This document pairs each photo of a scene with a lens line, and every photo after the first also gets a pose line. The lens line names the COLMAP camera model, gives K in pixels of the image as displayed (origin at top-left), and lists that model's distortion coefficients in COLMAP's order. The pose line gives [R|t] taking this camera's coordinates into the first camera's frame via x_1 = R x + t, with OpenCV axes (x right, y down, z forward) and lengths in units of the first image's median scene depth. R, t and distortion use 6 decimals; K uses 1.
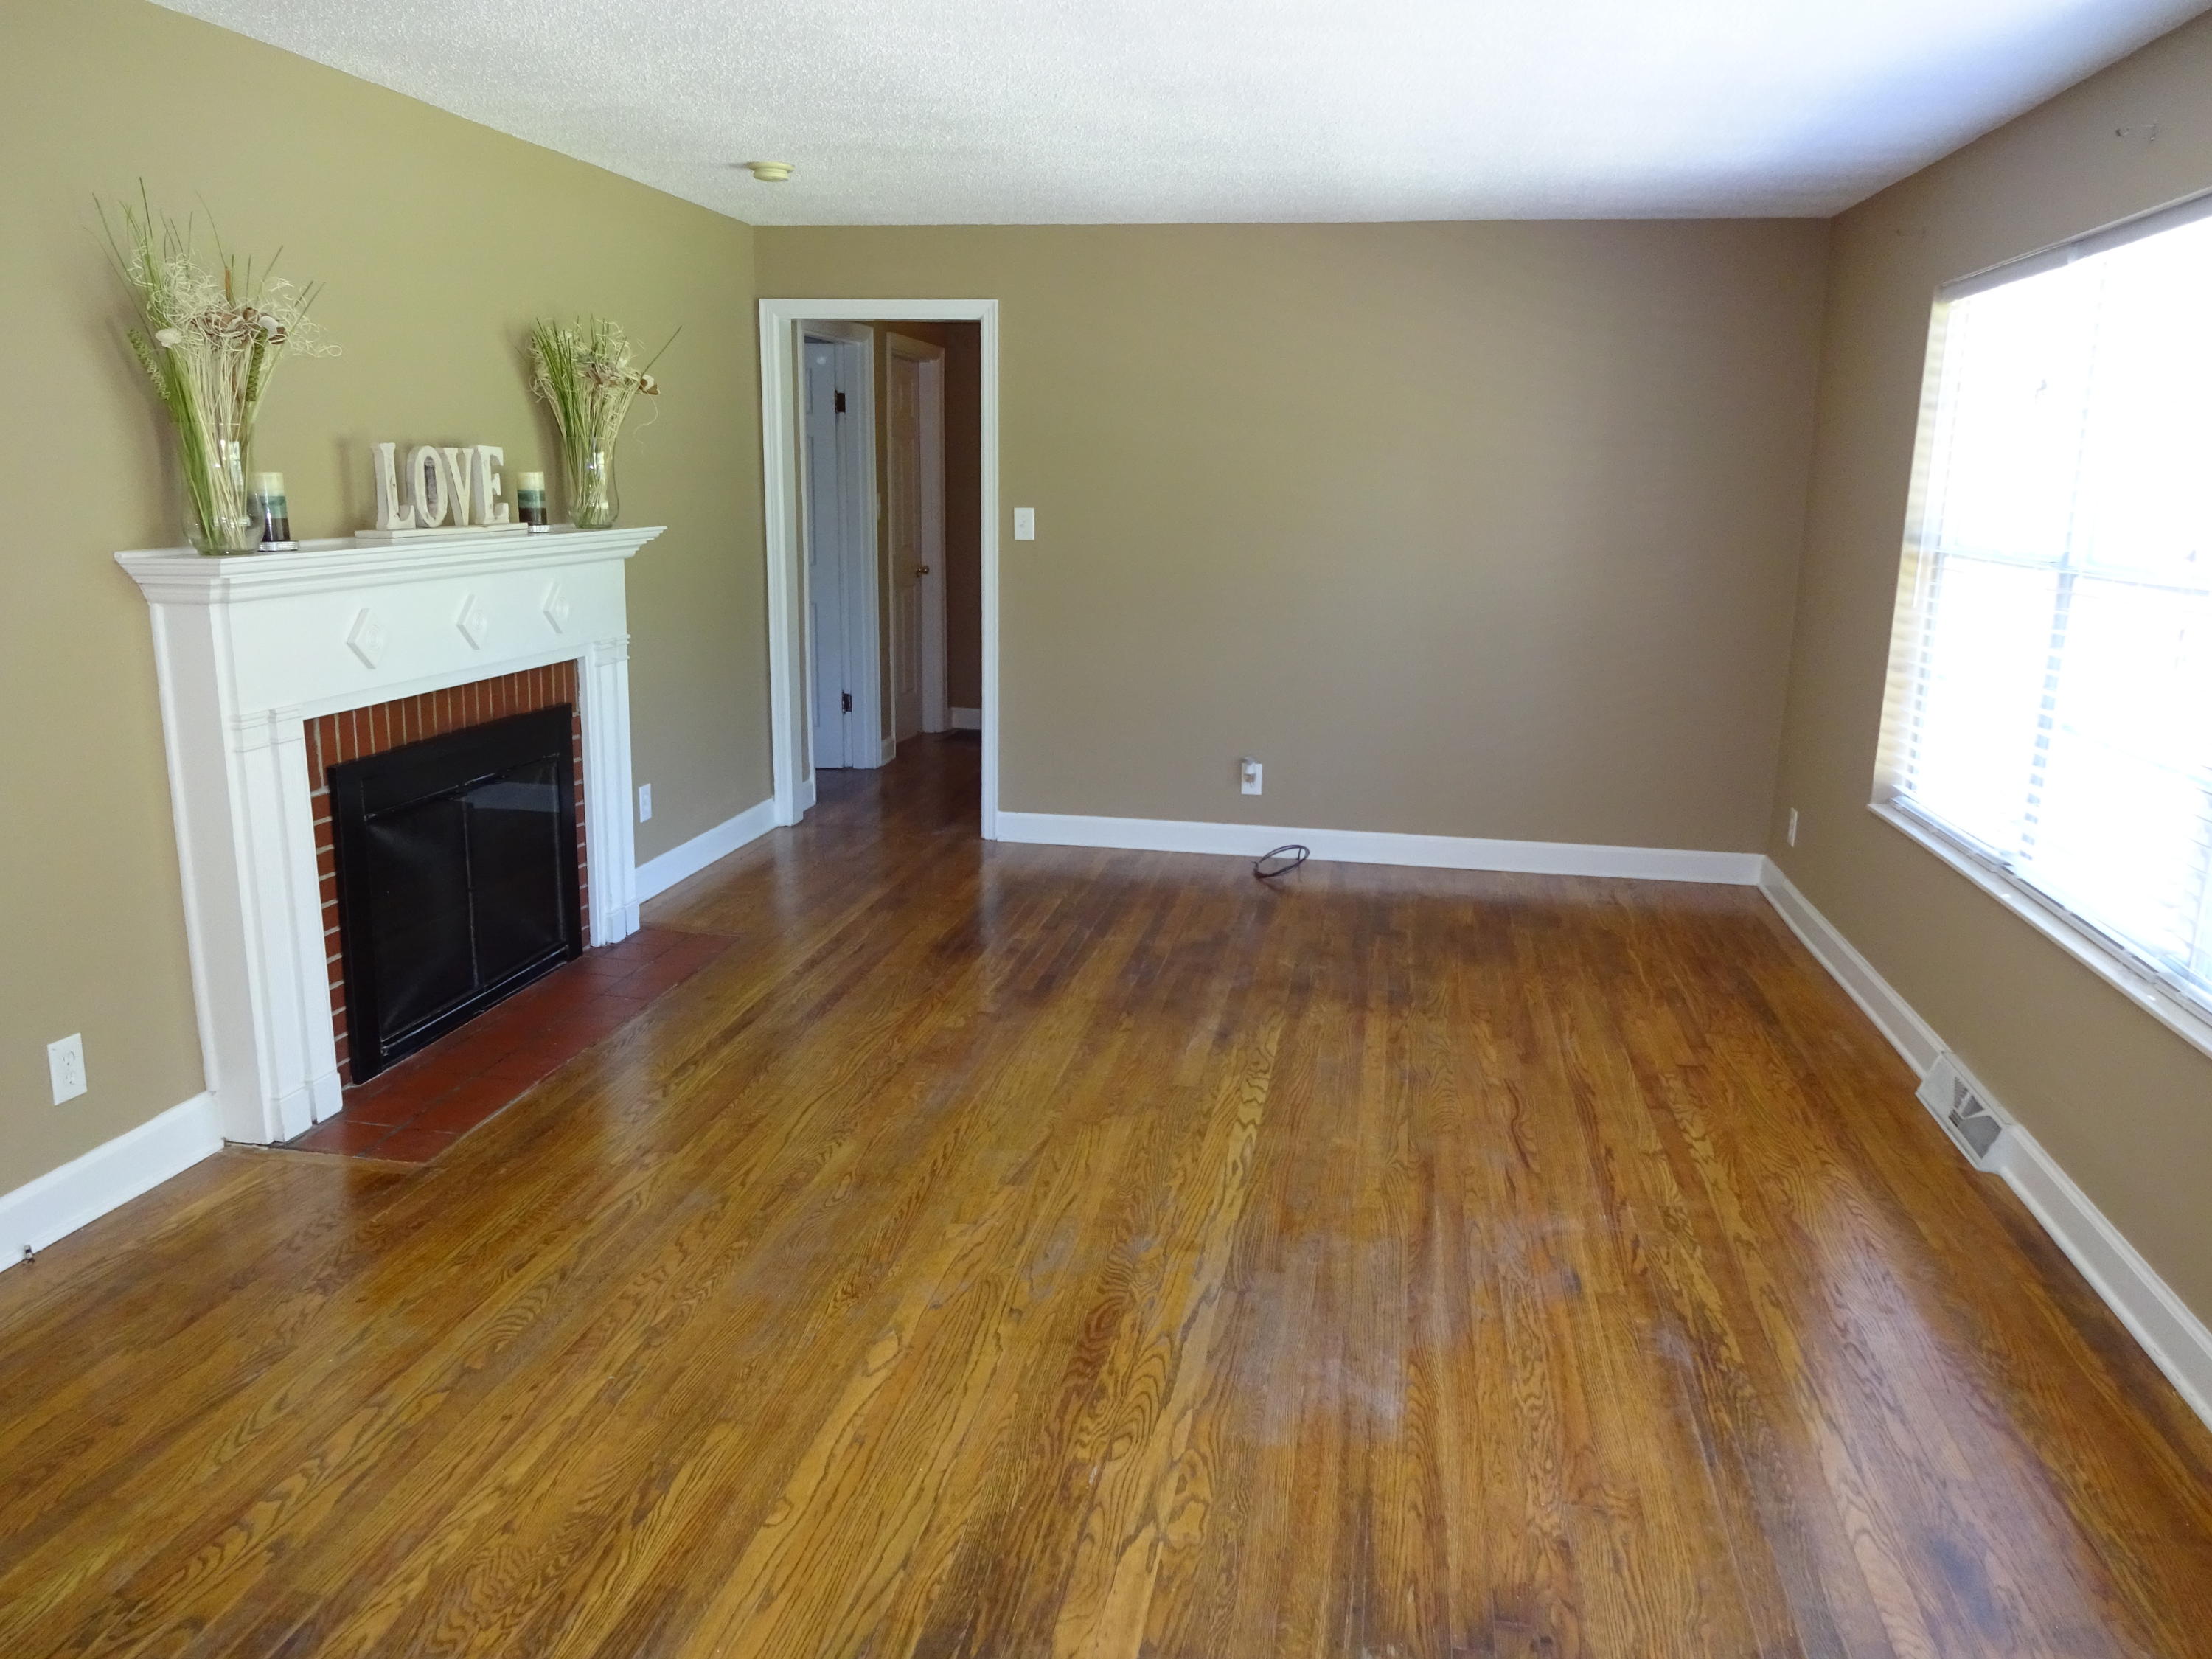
lens RADIAL K [[1637.9, 0, 1115.9], [0, 1637.9, 832.3], [0, 0, 1]] dist [-0.005557, -0.003306]
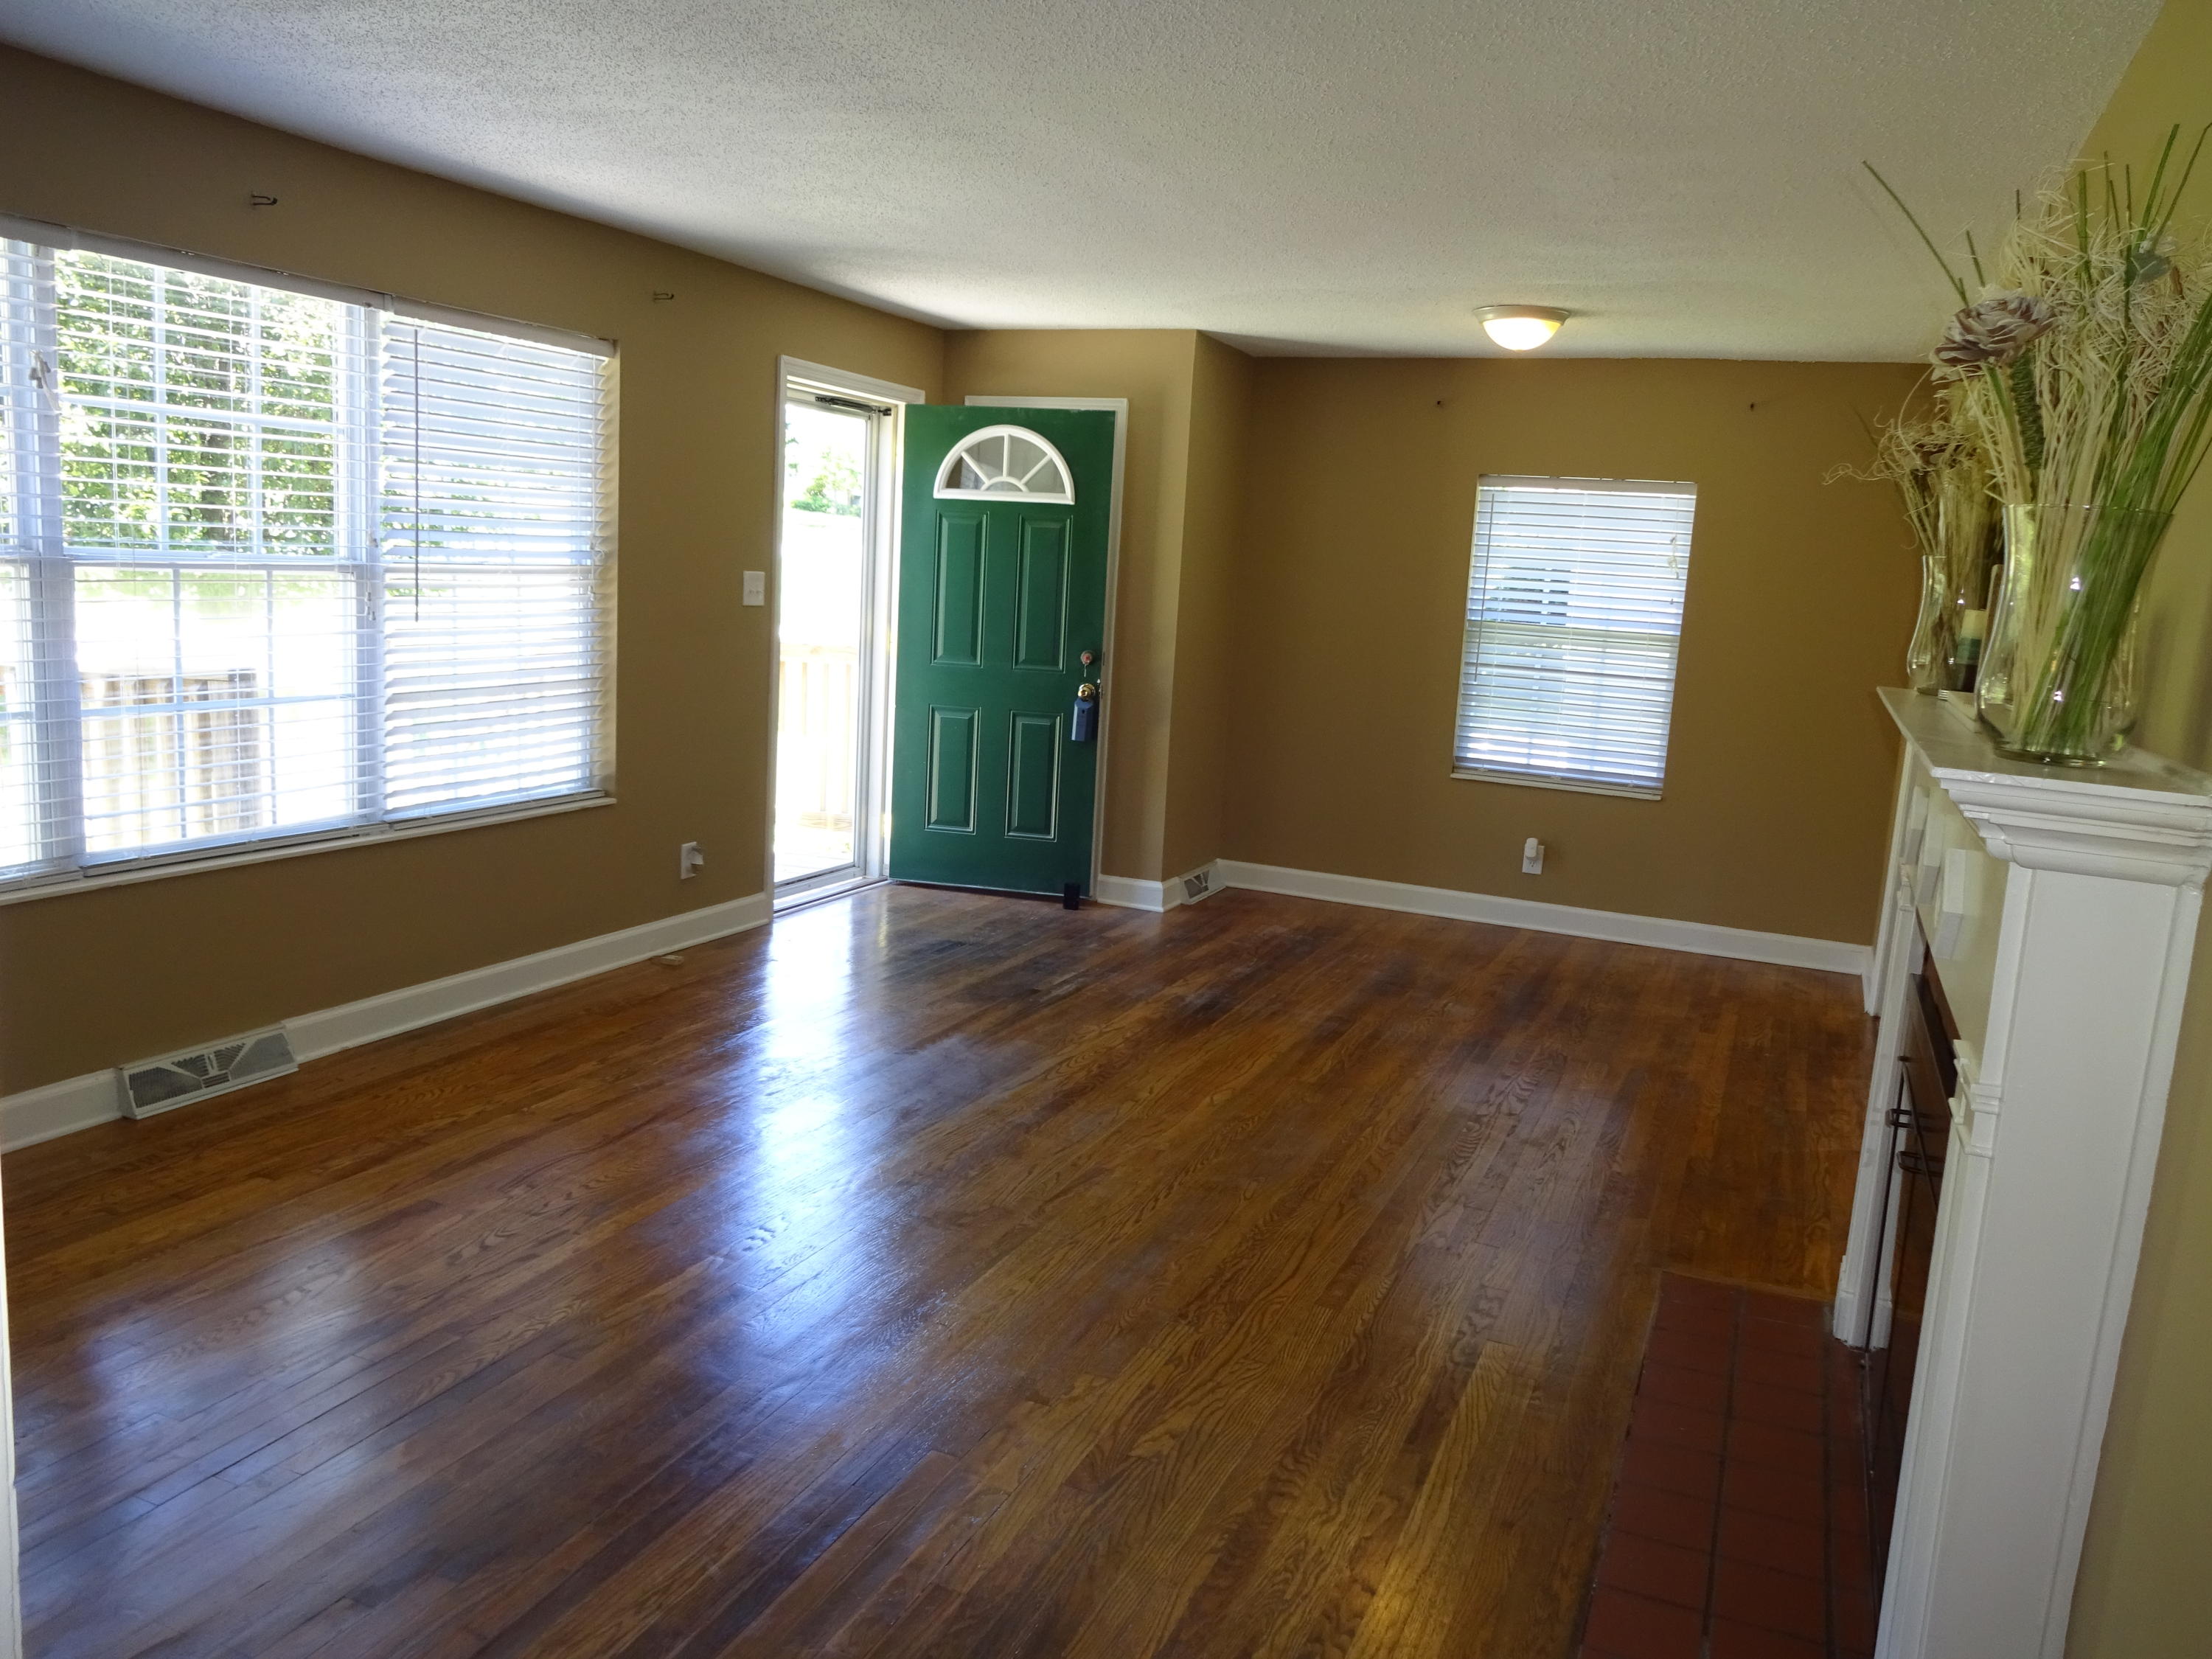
lens RADIAL K [[1637.9, 0, 1107.4], [0, 1637.9, 829.3], [0, 0, 1]] dist [-0.005557, -0.003306]
pose [[-0.970729, -0.106994, 0.215029, -0.245417], [-0.020824, 0.929414, 0.368450, -0.361626], [-0.239273, 0.353187, -0.904438, 1.678035]]
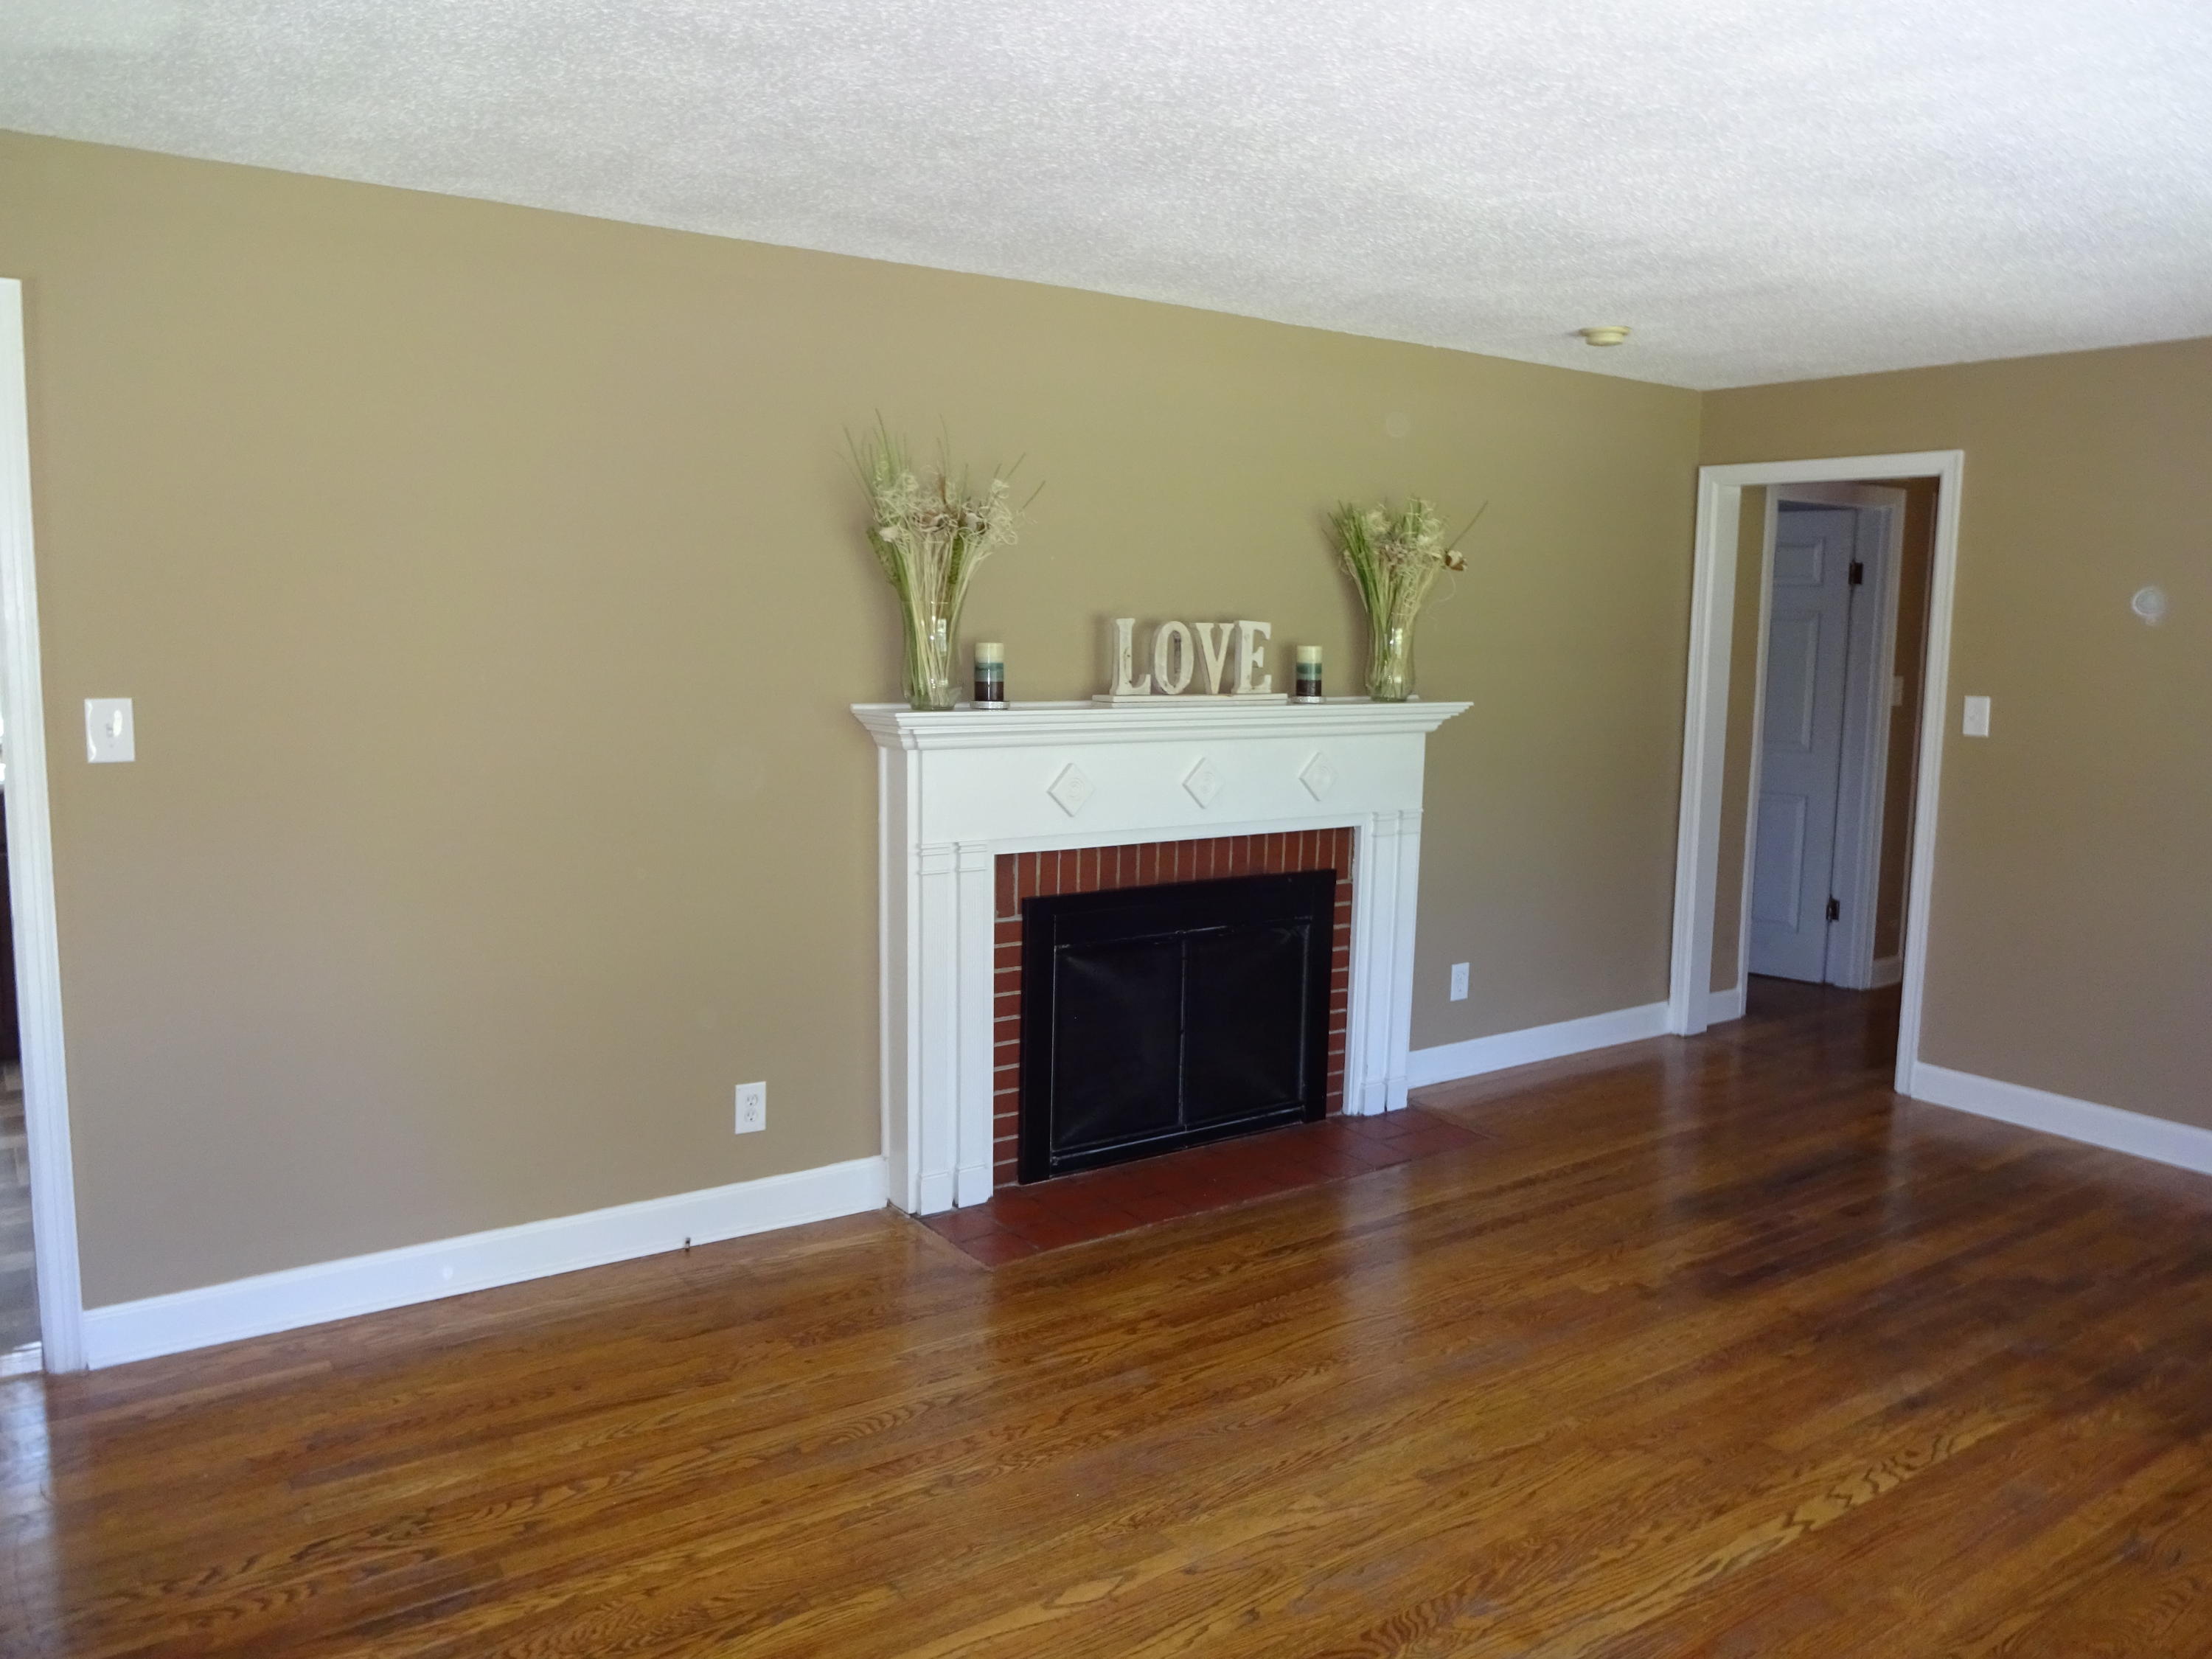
lens RADIAL K [[1637.9, 0, 1108.6], [0, 1637.9, 831.0], [0, 0, 1]] dist [-0.005557, -0.003306]
pose [[0.712841, 0.089494, -0.695592, 0.326330], [-0.161893, 0.986036, -0.039046, -0.048110], [0.682385, 0.140445, 0.717375, 0.204965]]
